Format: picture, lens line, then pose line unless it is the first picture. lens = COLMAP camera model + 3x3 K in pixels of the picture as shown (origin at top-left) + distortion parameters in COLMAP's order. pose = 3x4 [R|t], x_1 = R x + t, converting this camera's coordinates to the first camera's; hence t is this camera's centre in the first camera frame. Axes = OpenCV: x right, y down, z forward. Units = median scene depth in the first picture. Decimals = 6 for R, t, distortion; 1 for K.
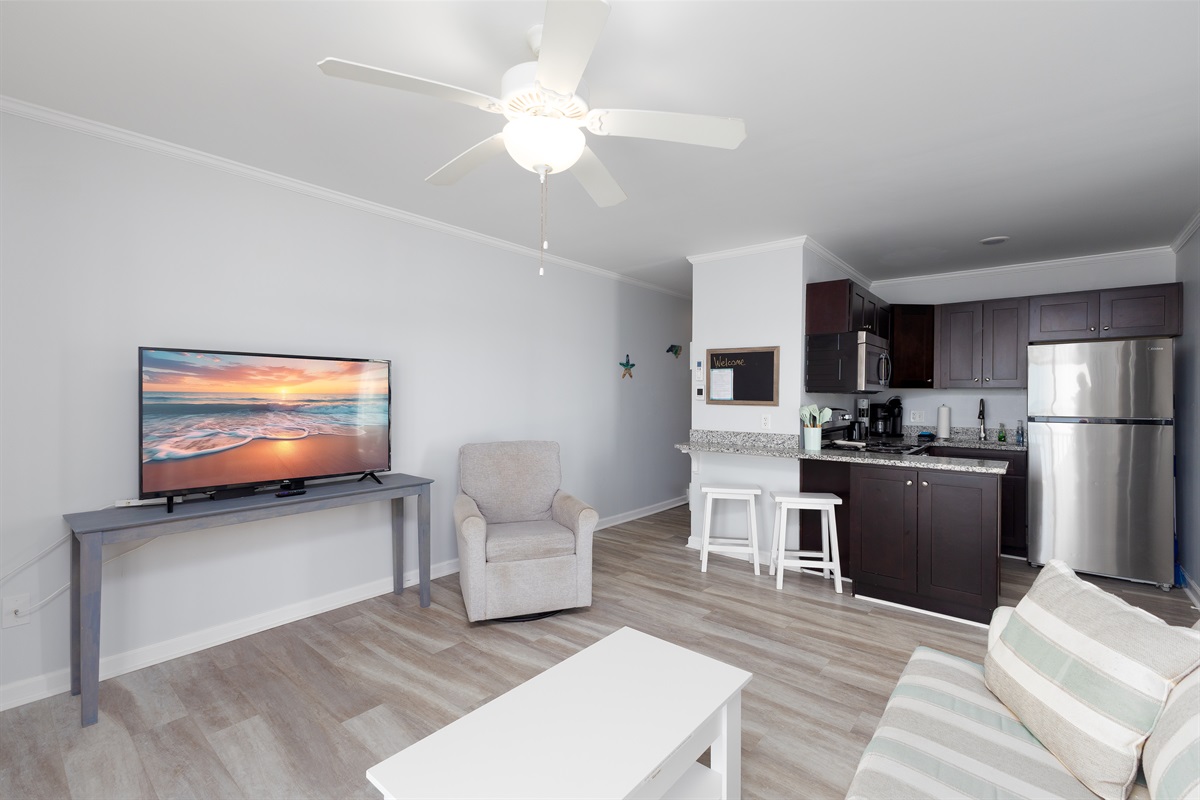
lens RADIAL K [[524.1, 0, 602.1], [0, 524.1, 396.7], [0, 0, 1]] dist [0.000817, 0.000346]
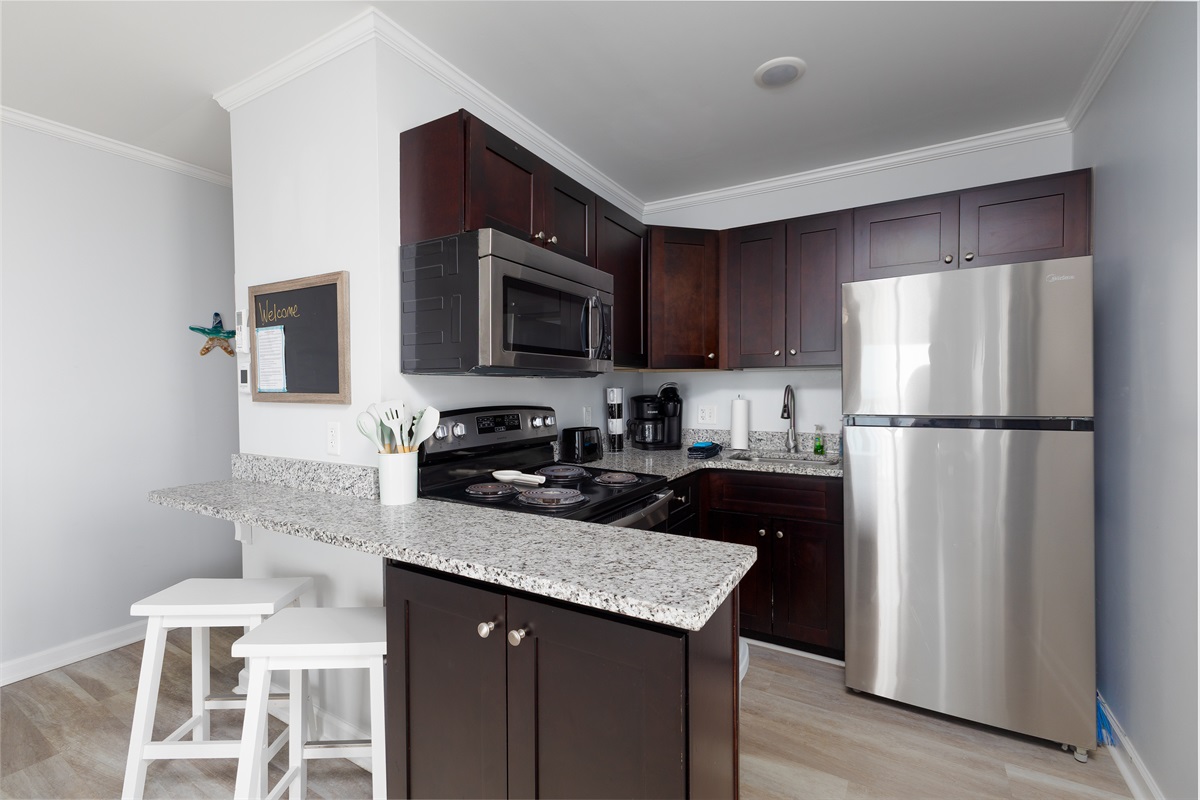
lens RADIAL K [[524.1, 0, 597.5], [0, 524.1, 396.8], [0, 0, 1]] dist [0.000817, 0.000346]
pose [[0.984872, -0.014348, 0.172686, 0.433127], [0.012618, 0.999859, 0.011111, 0.008607], [-0.172821, -0.008764, 0.984914, 0.475351]]
